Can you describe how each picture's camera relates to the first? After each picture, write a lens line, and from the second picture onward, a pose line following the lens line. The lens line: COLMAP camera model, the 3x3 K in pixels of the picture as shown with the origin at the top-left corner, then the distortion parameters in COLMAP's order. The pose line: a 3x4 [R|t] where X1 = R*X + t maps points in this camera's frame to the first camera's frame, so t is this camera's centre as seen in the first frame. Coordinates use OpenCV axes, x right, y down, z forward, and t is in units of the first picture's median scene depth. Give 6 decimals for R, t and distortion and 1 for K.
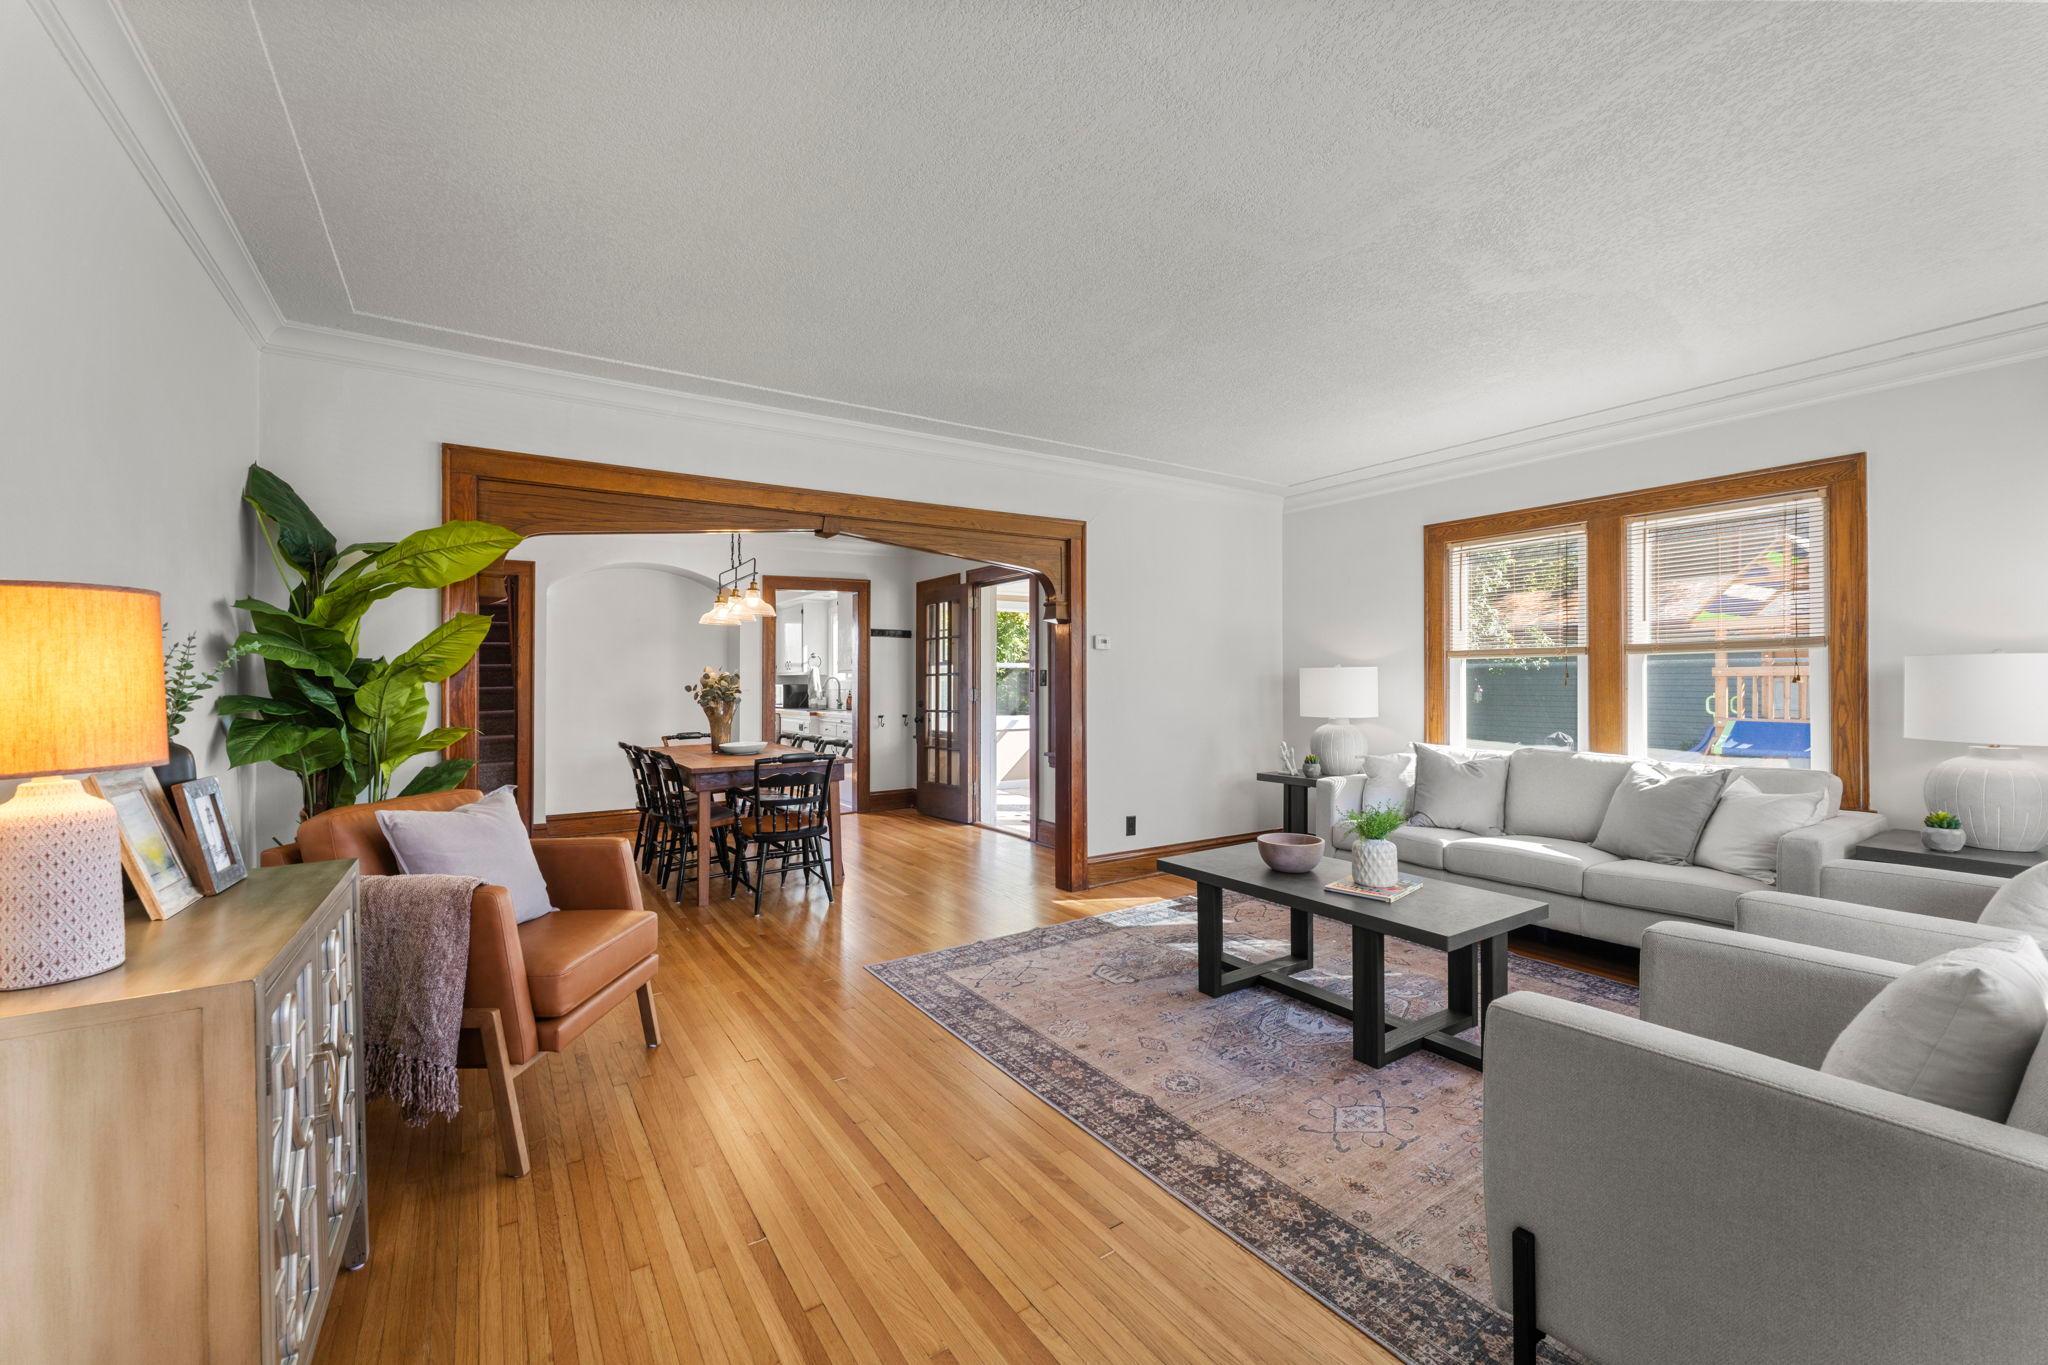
lens RADIAL K [[811.8, 0, 1024.8], [0, 811.8, 687.0], [0, 0, 1]] dist [-0.001405, -0.000064]
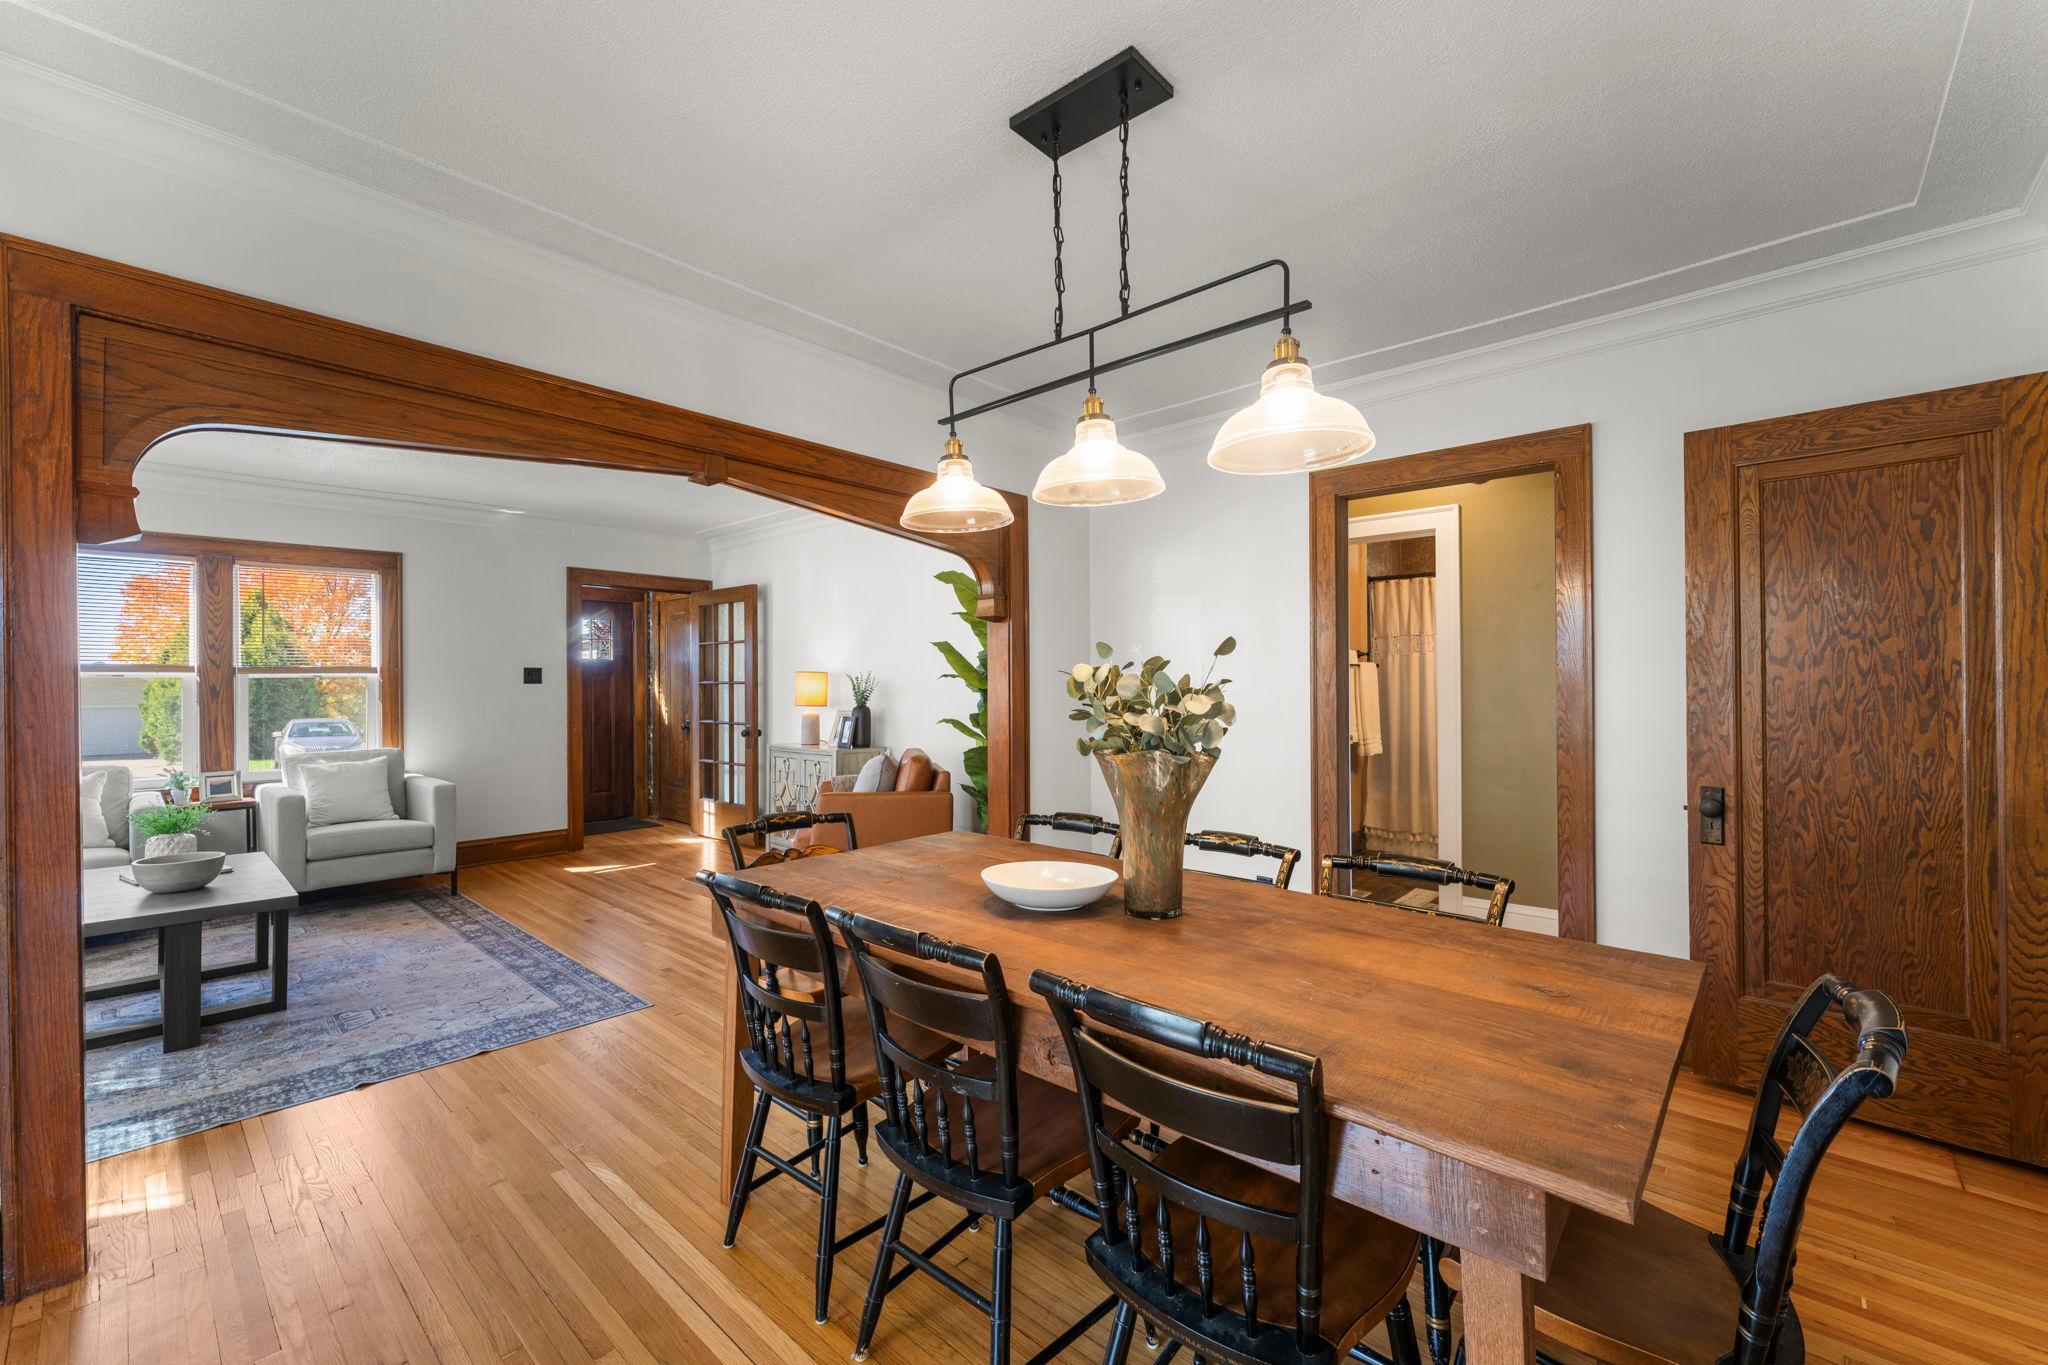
lens RADIAL K [[825.8, 0, 1021.1], [0, 825.8, 688.2], [0, 0, 1]] dist [-0.001618, -0.000193]
pose [[-0.970686, 0.007735, -0.240227, -0.226149], [0.007696, 0.999970, 0.001103, -0.005572], [0.240229, -0.000778, -0.970716, 1.191325]]
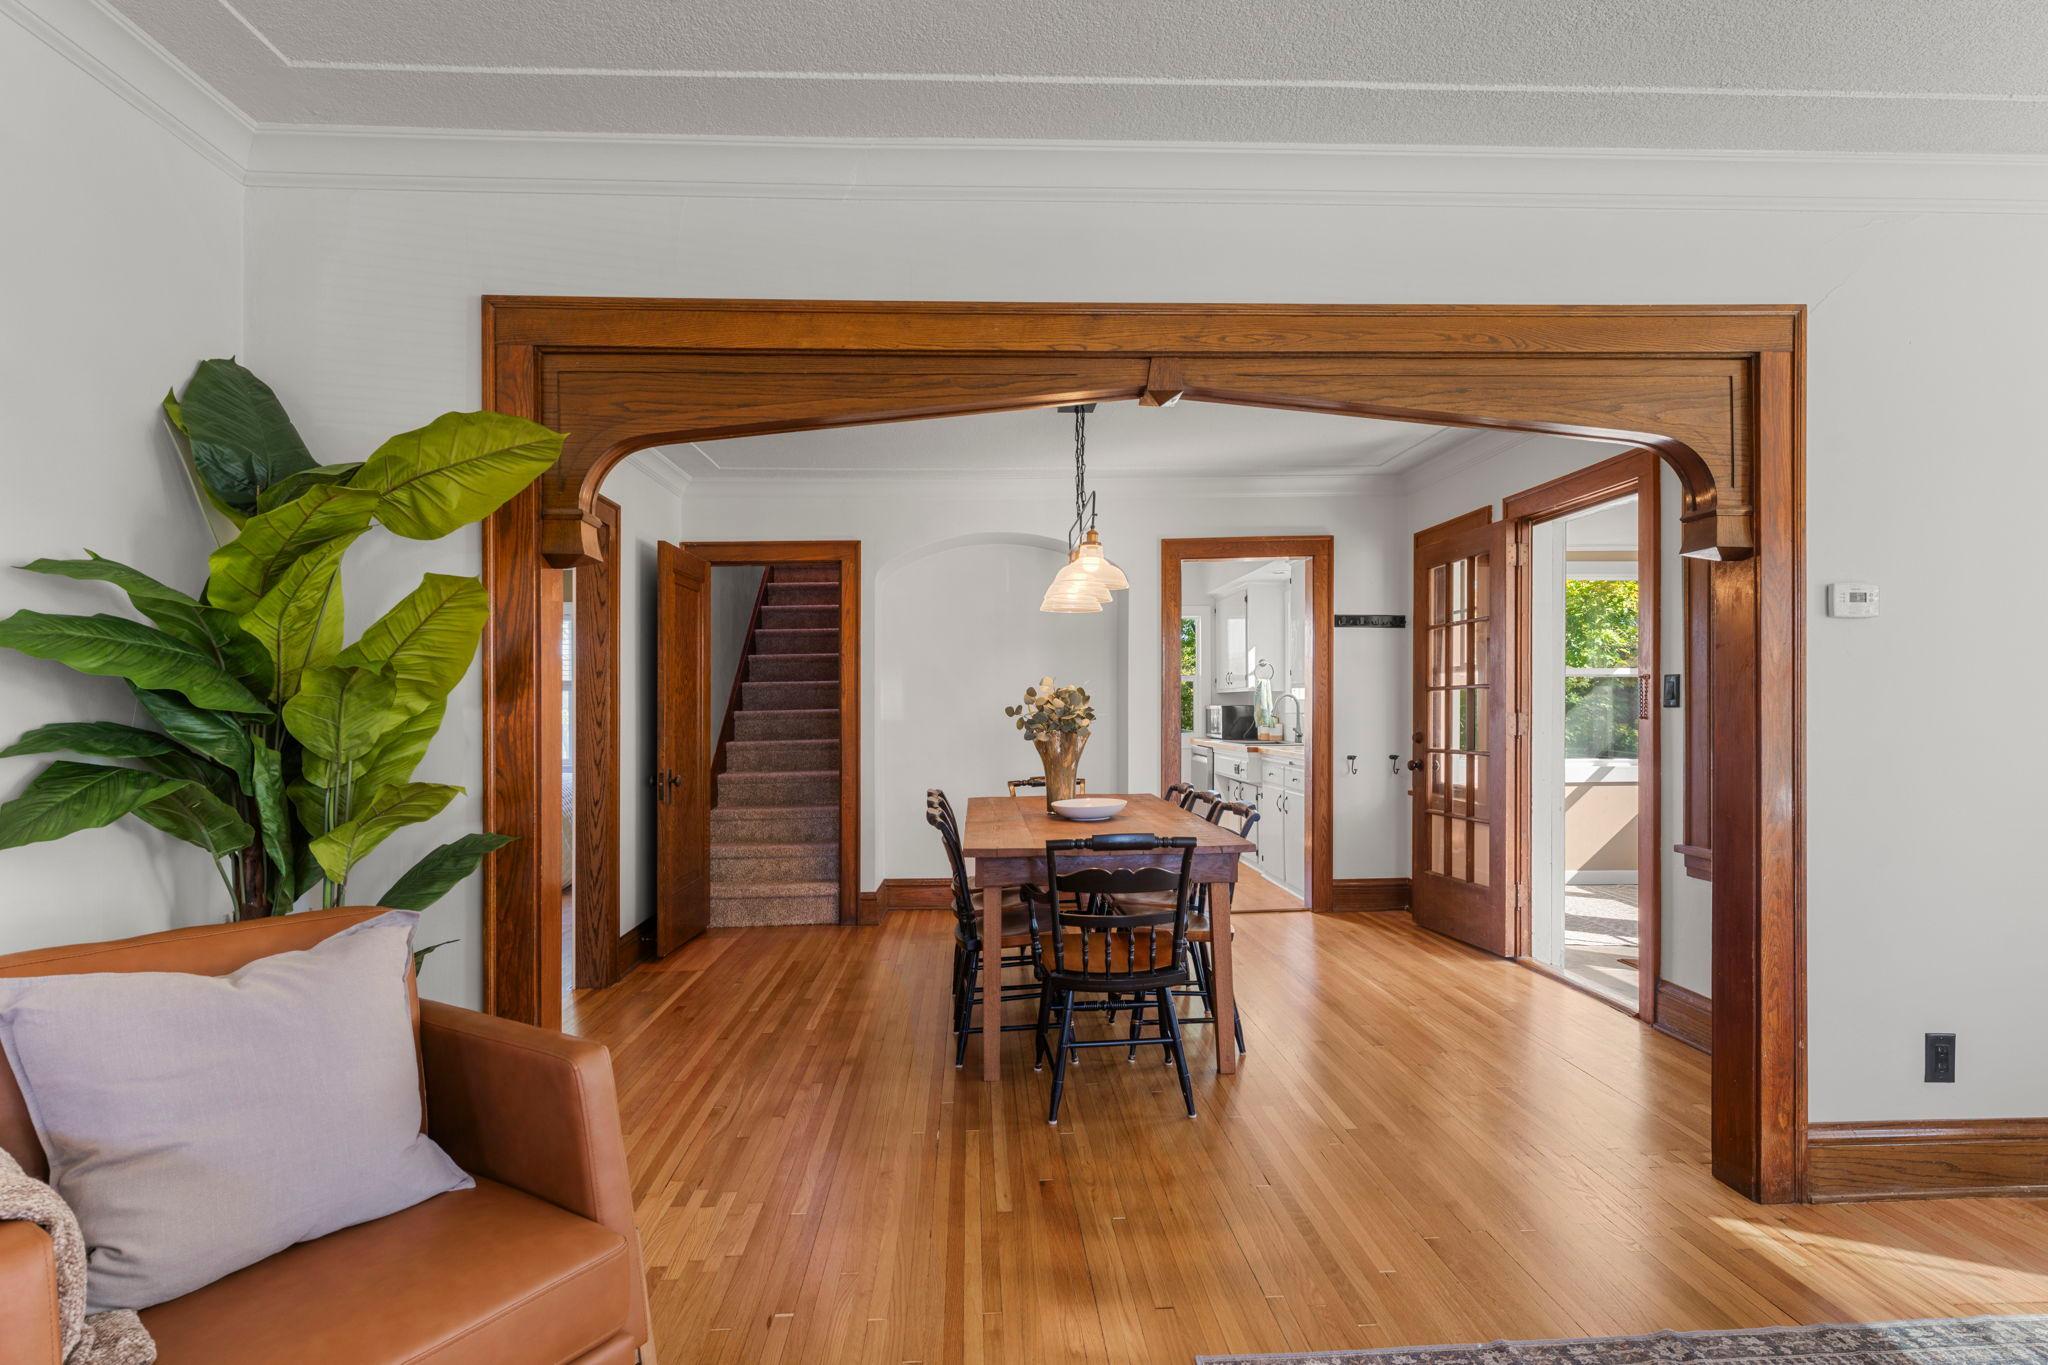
lens RADIAL K [[1002.9, 0, 1026.4], [0, 1002.9, 711.0], [0, 0, 1]] dist [0.008538, -0.002459]
pose [[0.859574, 0.001460, -0.511008, -0.001669], [-0.000548, 0.999998, 0.001936, -0.000076], [0.511010, -0.001384, 0.859574, 0.299006]]
